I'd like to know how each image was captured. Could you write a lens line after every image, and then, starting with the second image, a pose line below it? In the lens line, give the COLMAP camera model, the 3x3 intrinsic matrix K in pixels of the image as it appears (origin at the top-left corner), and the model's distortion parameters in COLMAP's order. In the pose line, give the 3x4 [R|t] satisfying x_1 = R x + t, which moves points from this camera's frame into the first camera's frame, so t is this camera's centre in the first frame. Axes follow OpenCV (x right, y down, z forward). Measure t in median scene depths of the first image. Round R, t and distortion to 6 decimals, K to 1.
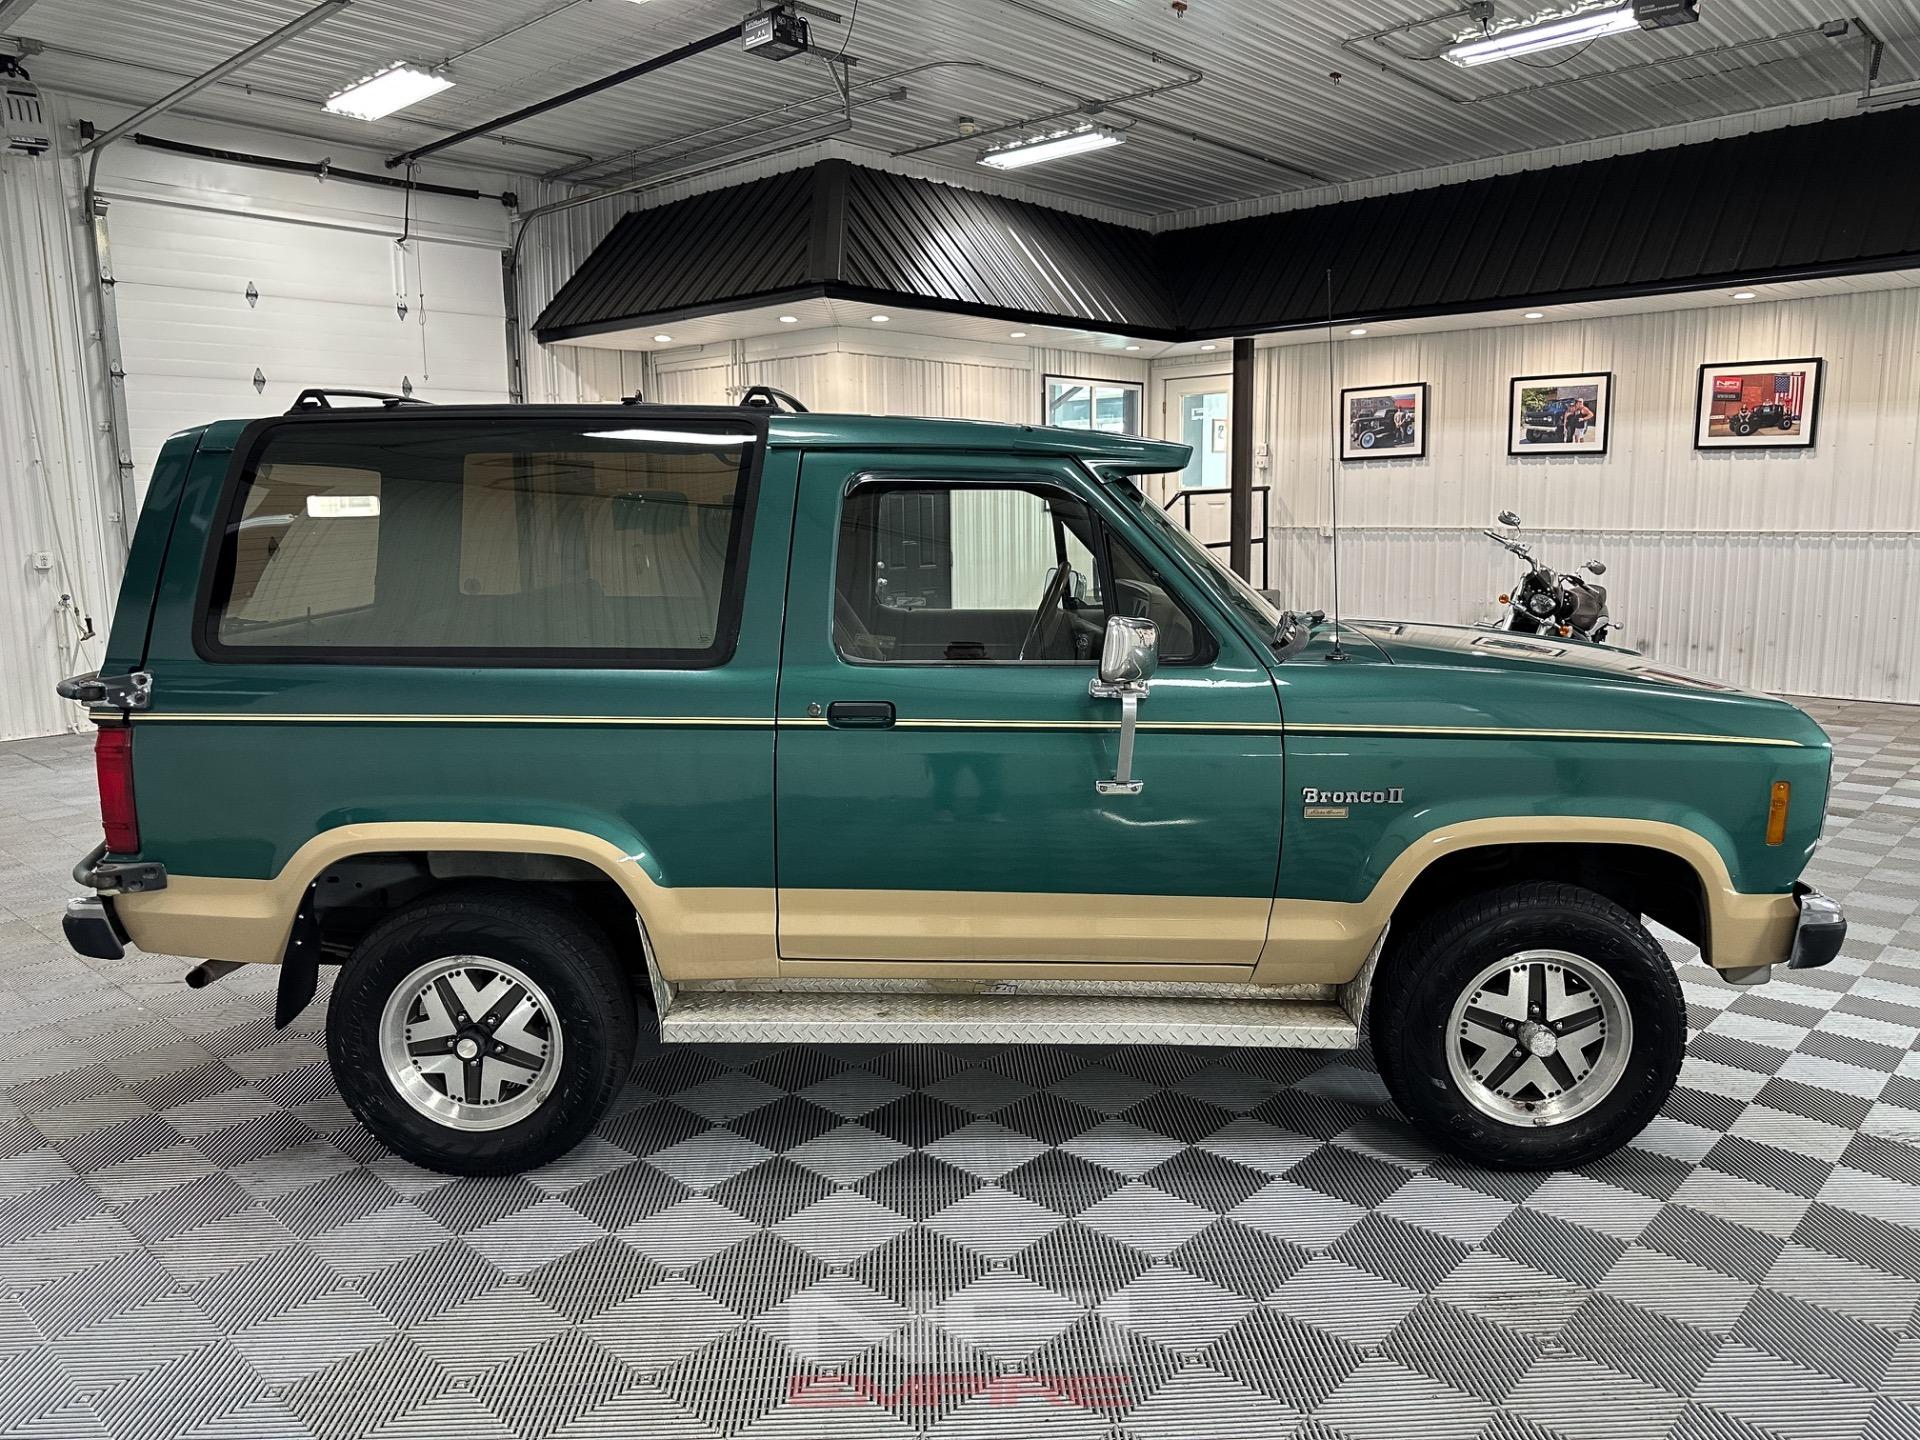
lens RADIAL K [[1343.6, 0, 960.9], [0, 1343.6, 710.2], [0, 0, 1]] dist [-0.019198, 0.025763]
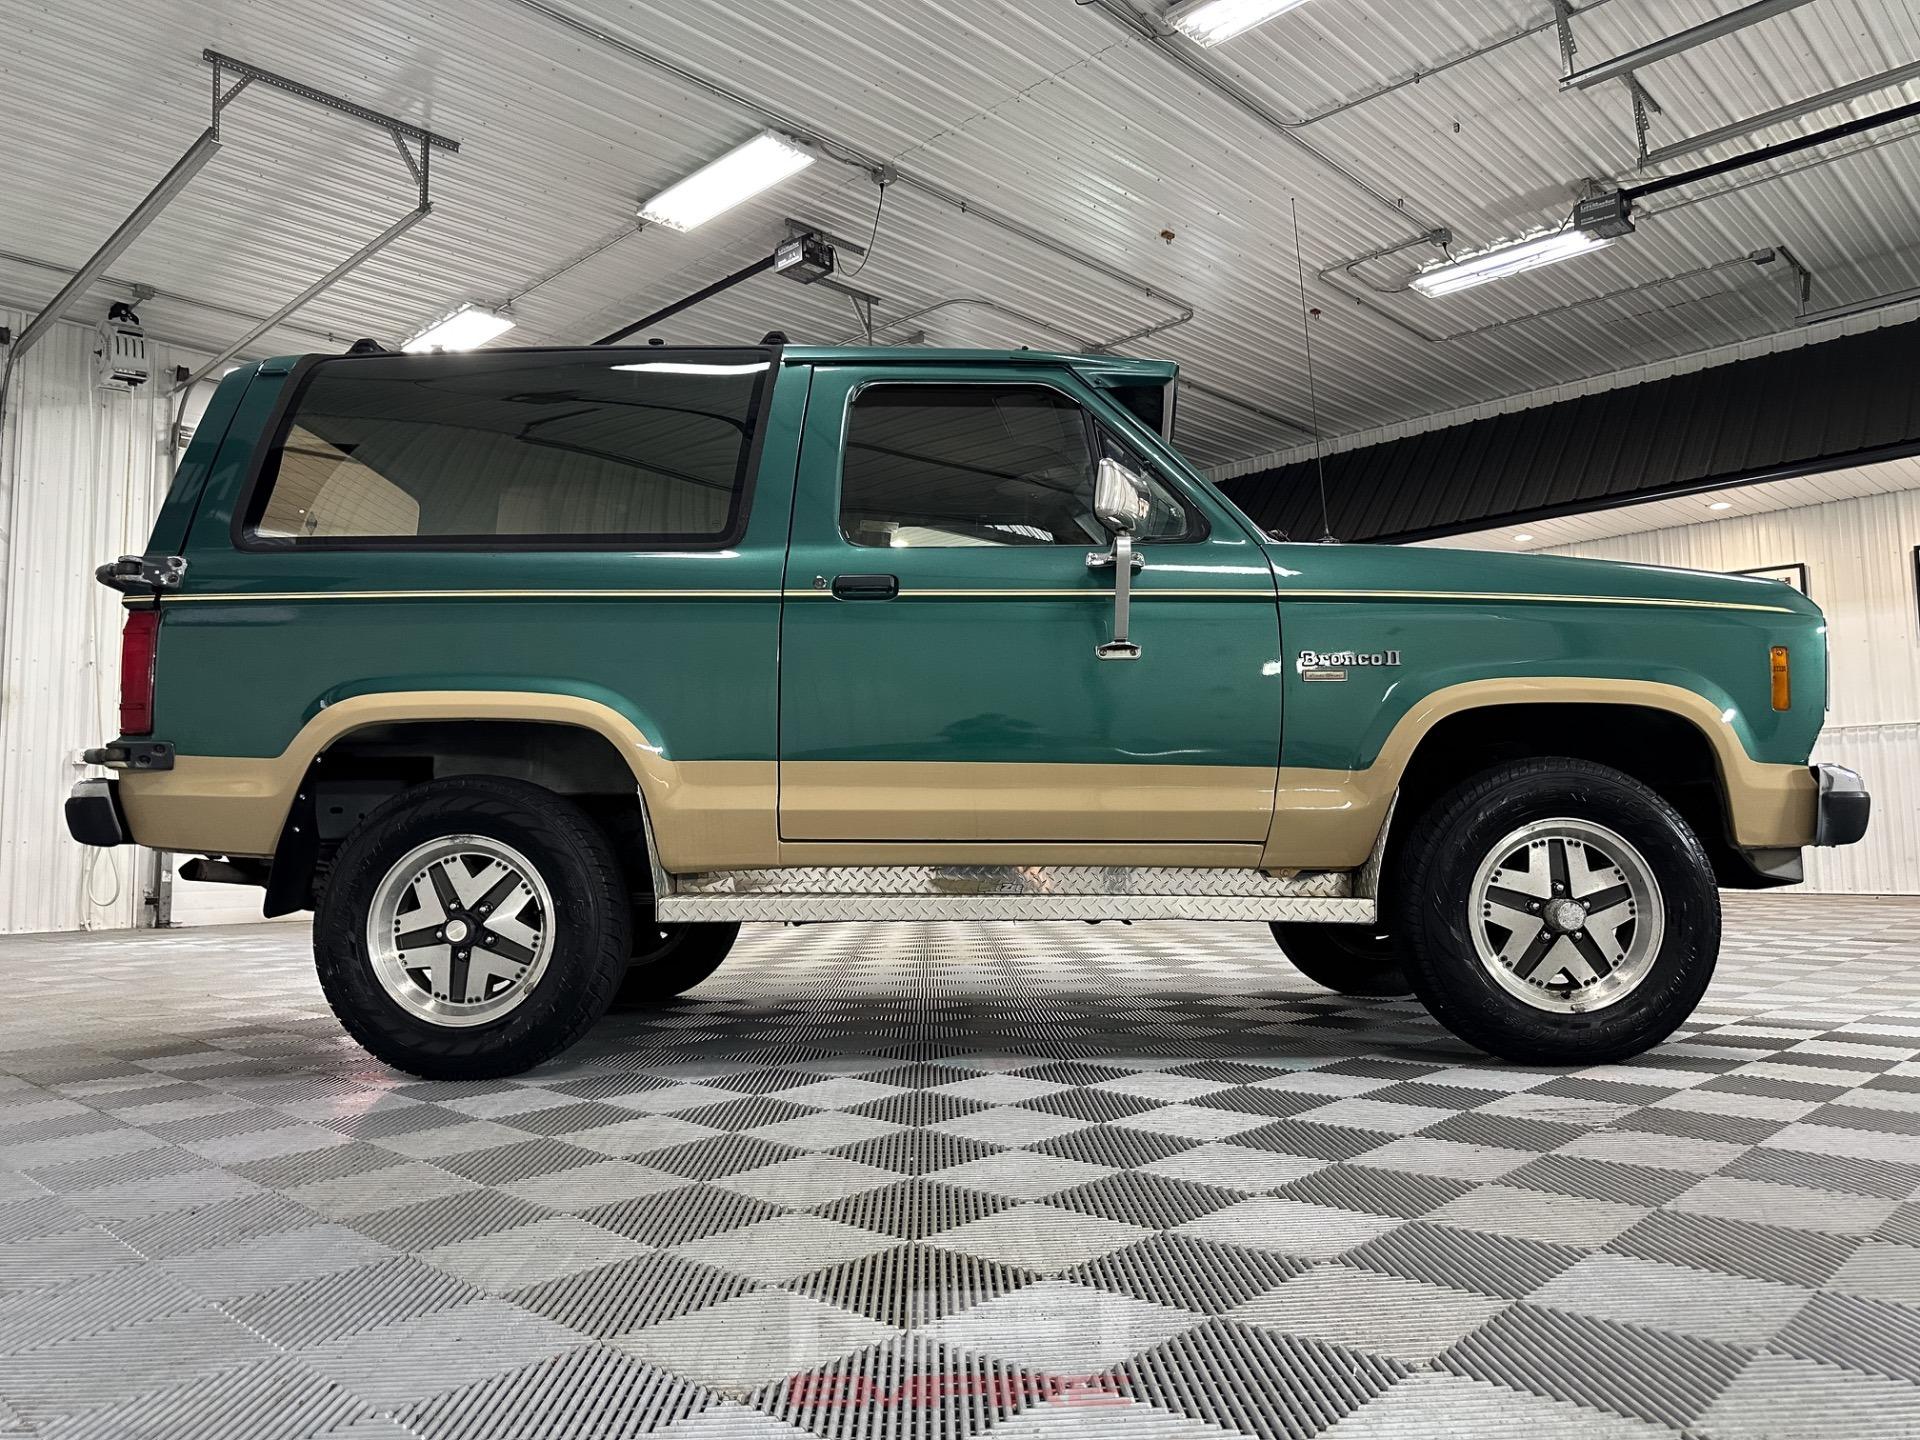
lens RADIAL K [[1343.6, 0, 960.9], [0, 1343.6, 710.2], [0, 0, 1]] dist [-0.019198, 0.025763]
pose [[0.999832, -0.009091, -0.015929, 0.013974], [0.004985, 0.970513, -0.240997, 0.327404], [0.017650, 0.240877, 0.970395, 0.024276]]
